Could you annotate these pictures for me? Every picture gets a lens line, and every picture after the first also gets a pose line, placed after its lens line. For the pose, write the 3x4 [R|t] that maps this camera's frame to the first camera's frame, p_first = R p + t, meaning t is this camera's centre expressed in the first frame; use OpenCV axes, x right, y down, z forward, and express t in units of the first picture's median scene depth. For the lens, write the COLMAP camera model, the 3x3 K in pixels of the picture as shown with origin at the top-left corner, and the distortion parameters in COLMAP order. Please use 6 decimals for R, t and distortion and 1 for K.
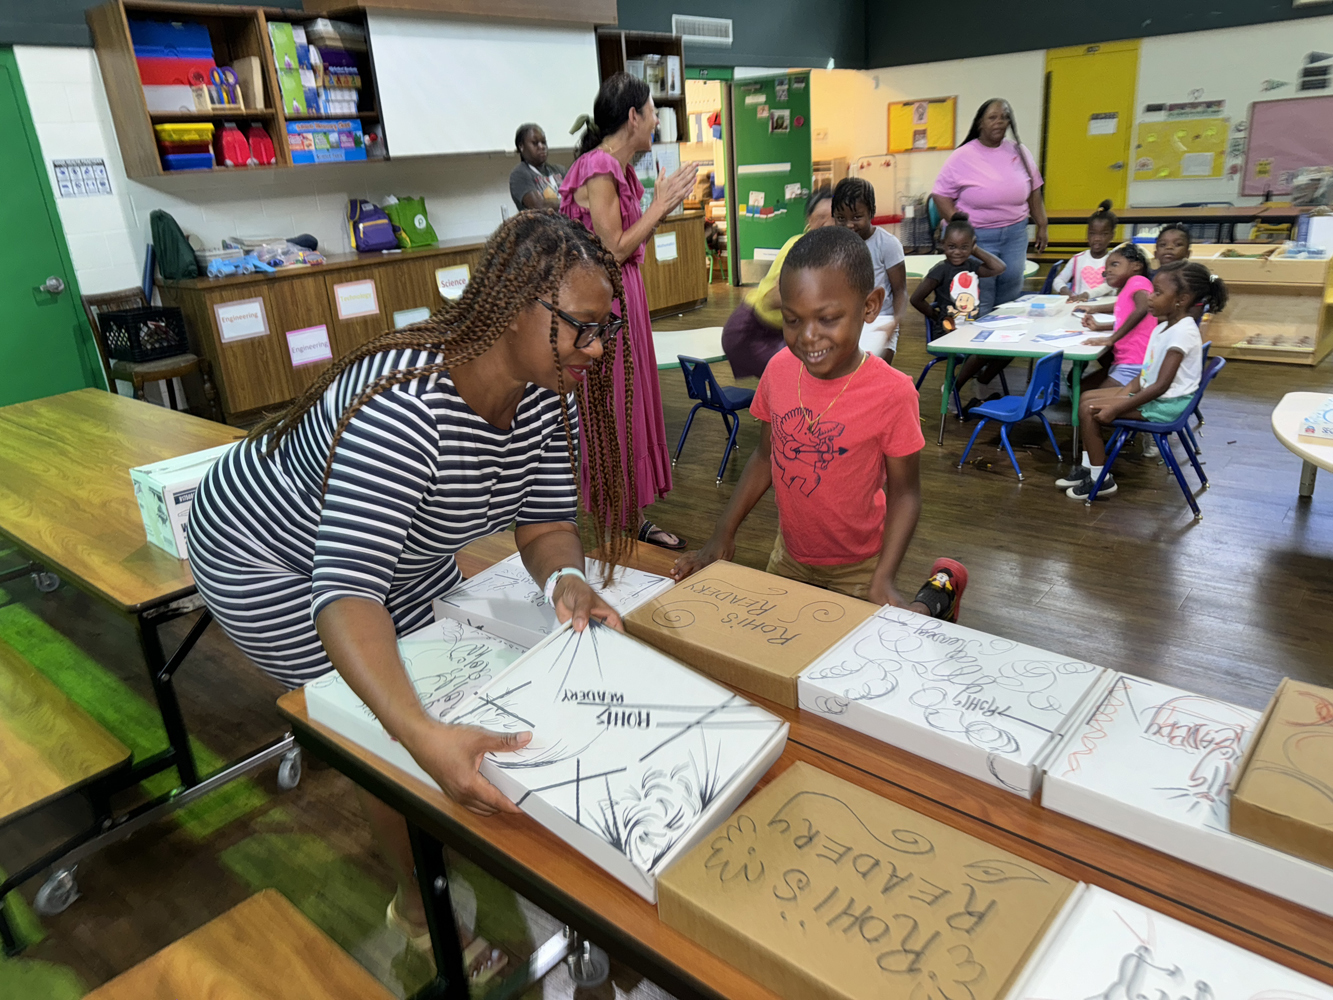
lens RADIAL K [[983.6, 0, 675.9], [0, 983.6, 498.7], [0, 0, 1]] dist [0.058534, -0.049514]
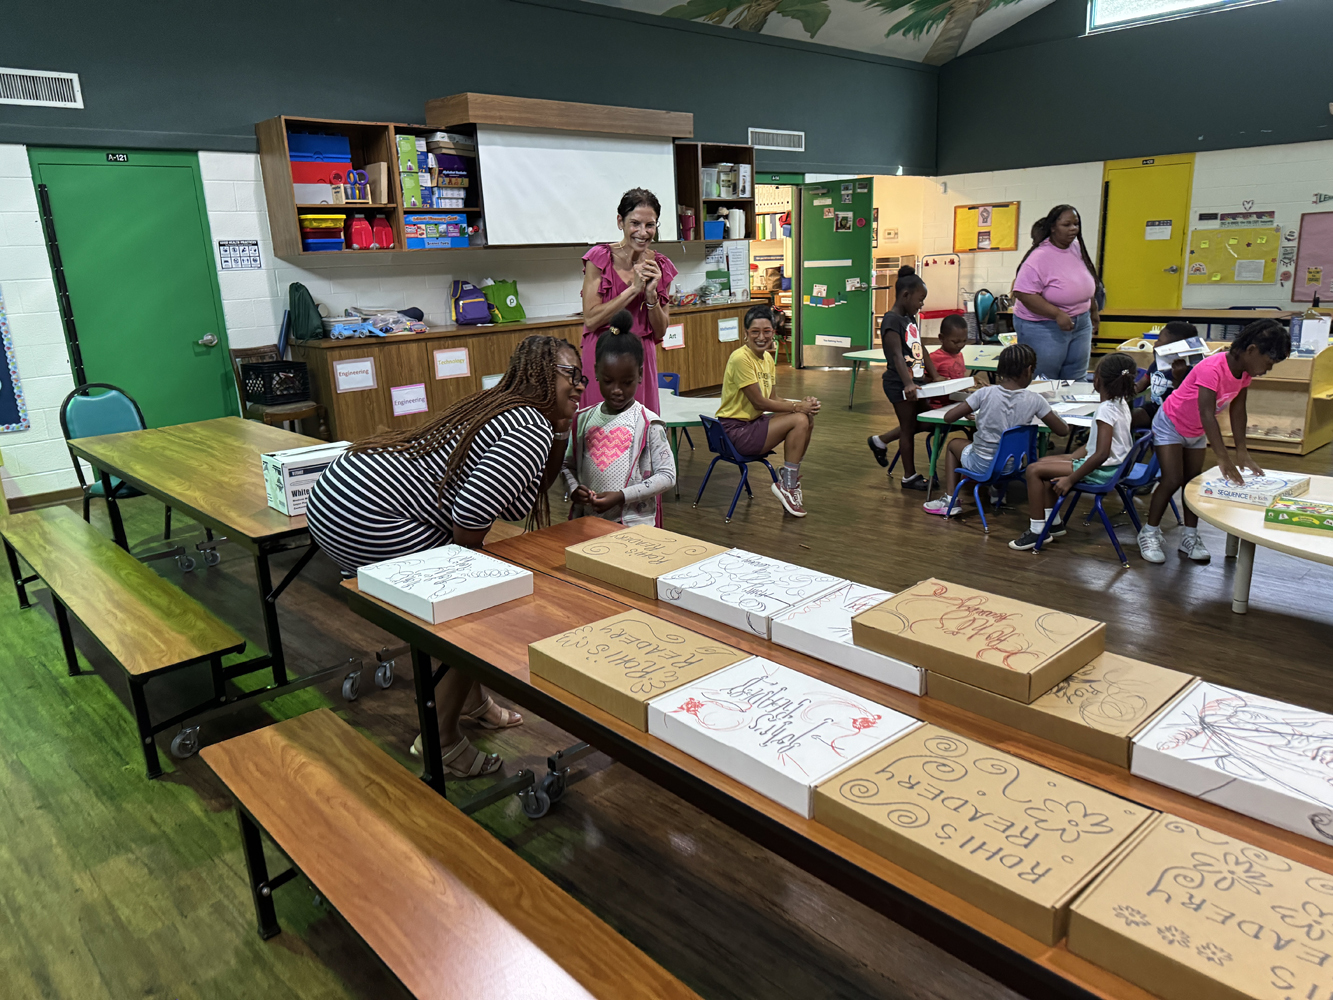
lens RADIAL K [[978.6, 0, 659.8], [0, 978.6, 503.1], [0, 0, 1]] dist [0.104277, -0.111114]
pose [[0.992424, 0.055363, -0.109679, 0.062673], [-0.063956, 0.995021, -0.076442, 0.038771], [0.104901, 0.082877, 0.991023, -0.120435]]
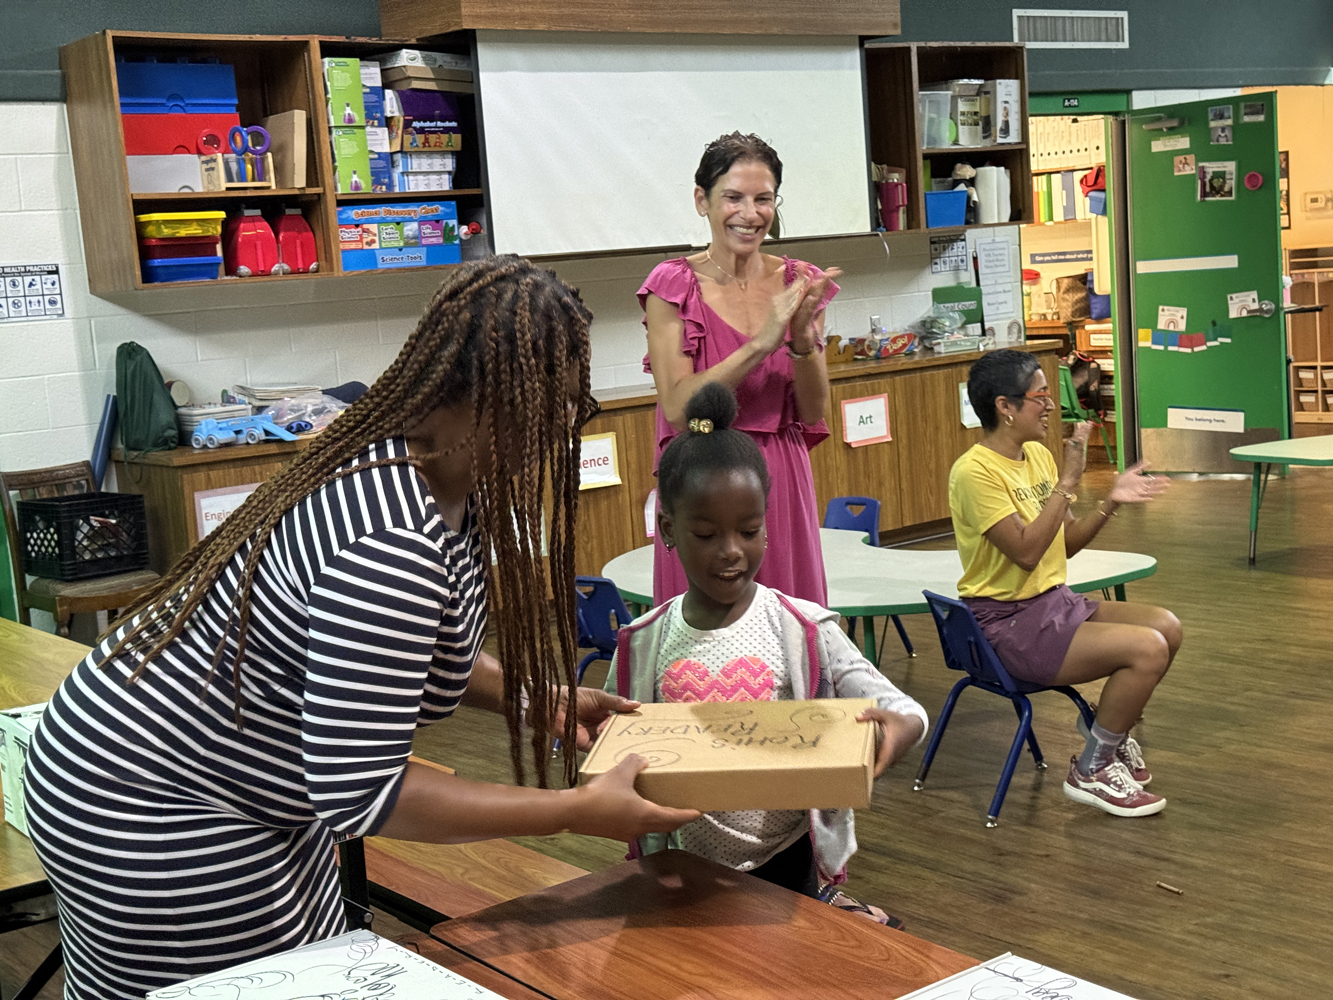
lens RADIAL K [[1923.2, 0, 634.3], [0, 1923.2, 484.5], [0, 0, 1]] dist [0.341120, -1.006008]
pose [[0.974338, 0.020631, -0.224144, 0.062175], [-0.066277, 0.977941, -0.198087, 0.019035], [0.215113, 0.207859, 0.954212, -0.080431]]
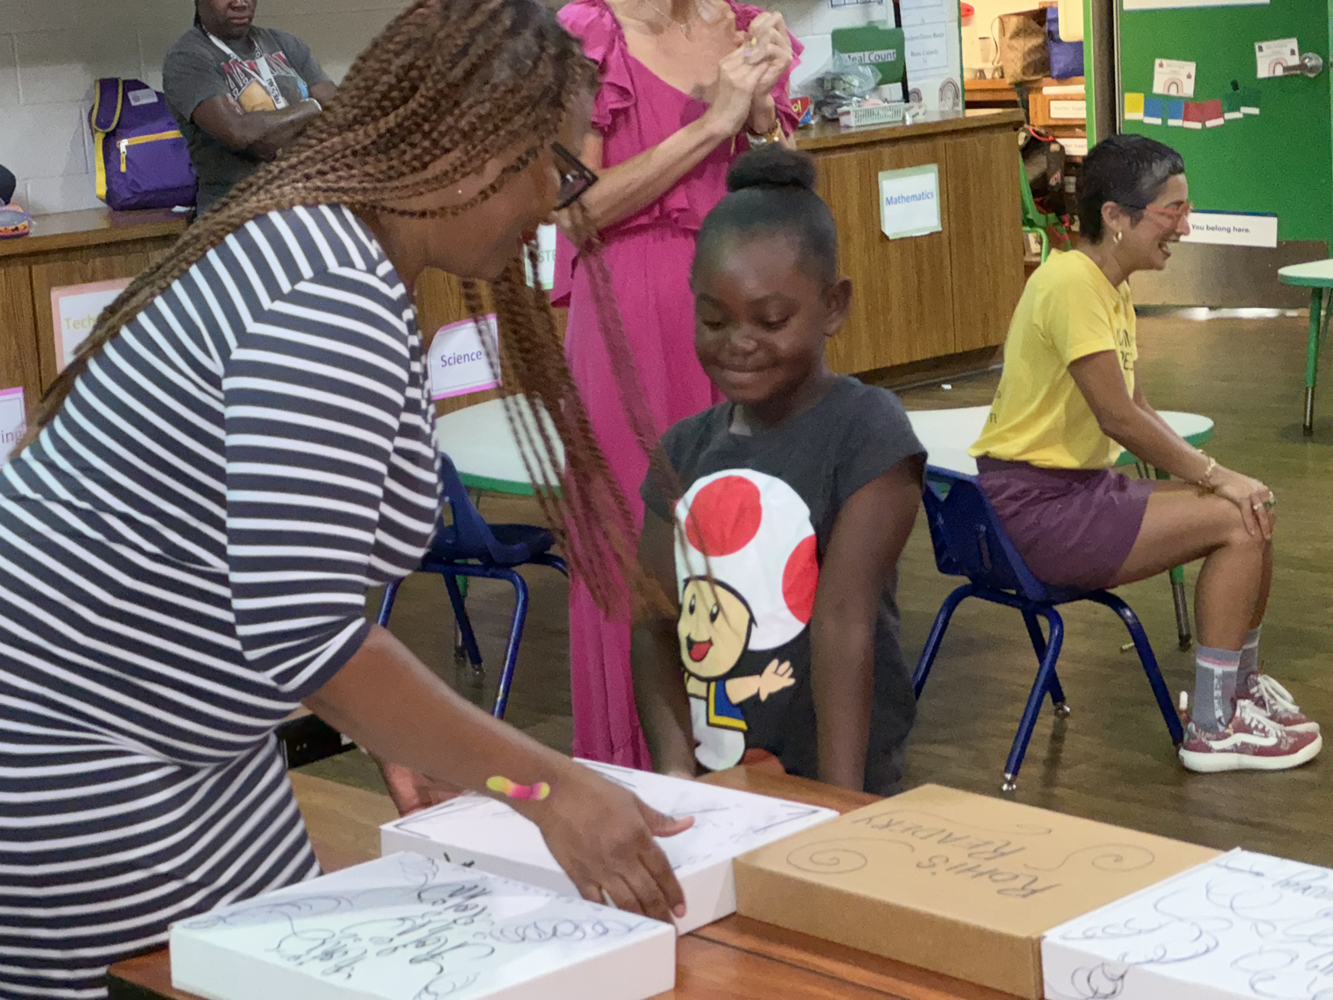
lens RADIAL K [[3075.0, 0, 537.6], [0, 3075.0, 401.0], [0, 0, 1]] dist [0.291366, -1.374234]
pose [[0.990339, 0.022194, -0.136882, 0.016214], [-0.047299, 0.981976, -0.182992, 0.046874], [0.130354, 0.187698, 0.973538, -0.171846]]
